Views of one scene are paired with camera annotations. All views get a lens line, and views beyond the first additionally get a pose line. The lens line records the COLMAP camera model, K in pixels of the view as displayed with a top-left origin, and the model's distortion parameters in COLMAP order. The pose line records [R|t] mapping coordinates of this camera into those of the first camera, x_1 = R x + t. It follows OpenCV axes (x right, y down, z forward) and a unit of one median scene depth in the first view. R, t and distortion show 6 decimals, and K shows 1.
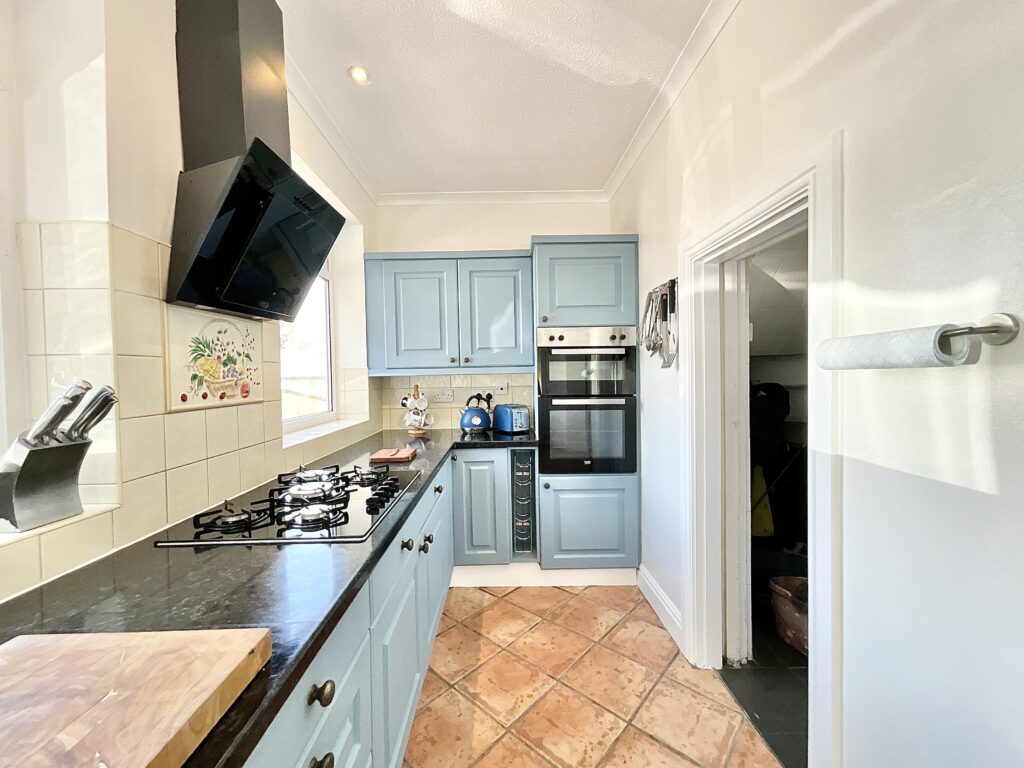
lens RADIAL K [[413.6, 0, 512.0], [0, 413.6, 384.0], [0, 0, 1]] dist [-0.007715, 0.000129]
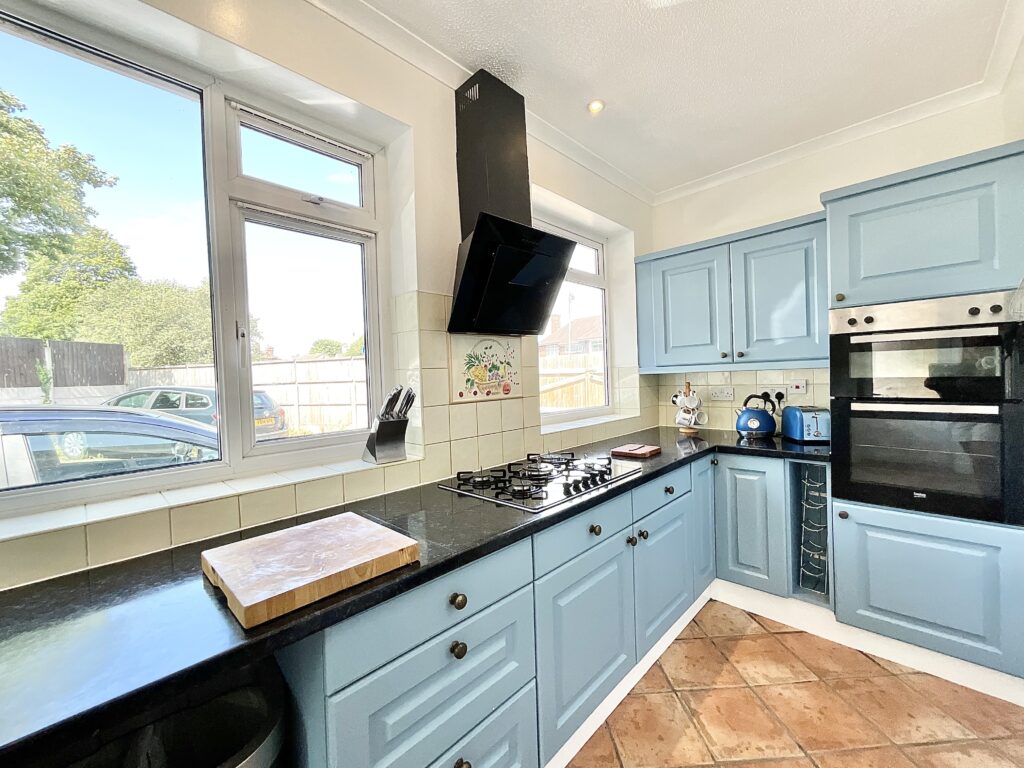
lens RADIAL K [[413.6, 0, 512.0], [0, 413.6, 384.0], [0, 0, 1]] dist [-0.007715, 0.000129]
pose [[0.702975, 0.006253, -0.711187, 0.196351], [0.005918, 0.999875, 0.014641, -0.012172], [0.711190, -0.014501, 0.702850, 0.030993]]
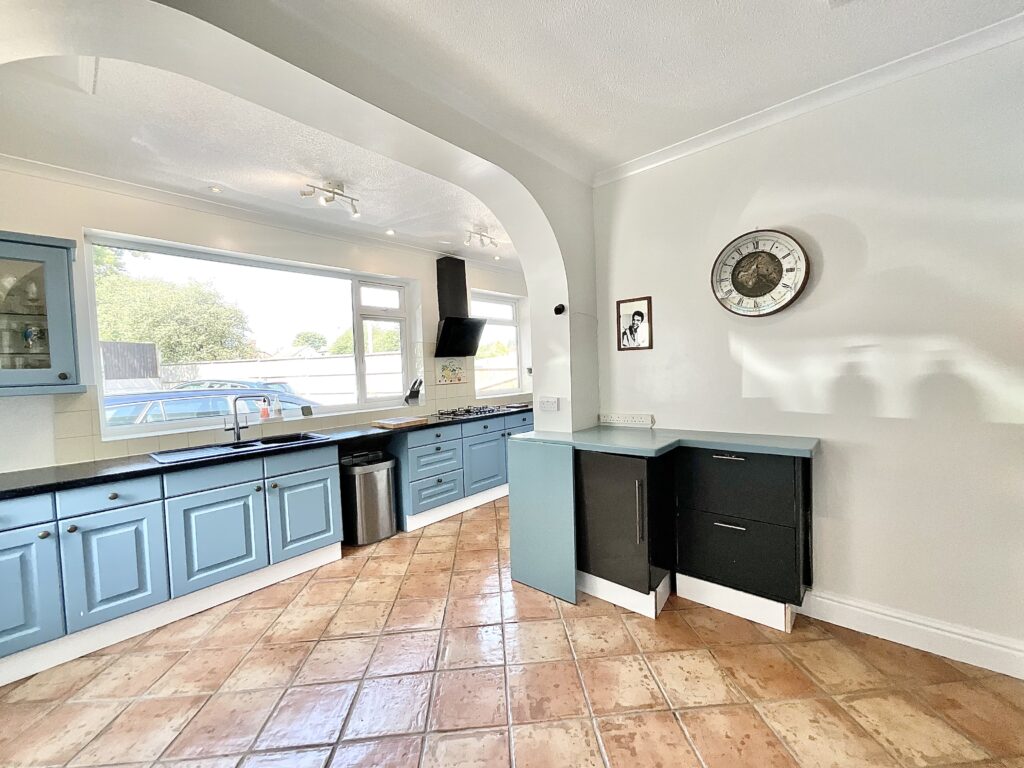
lens RADIAL K [[413.6, 0, 512.0], [0, 413.6, 384.0], [0, 0, 1]] dist [-0.007715, 0.000129]
pose [[0.728540, 0.017205, -0.684787, 1.097893], [0.009424, 0.999338, 0.035134, -0.032995], [0.684938, -0.032049, 0.727896, -0.632144]]
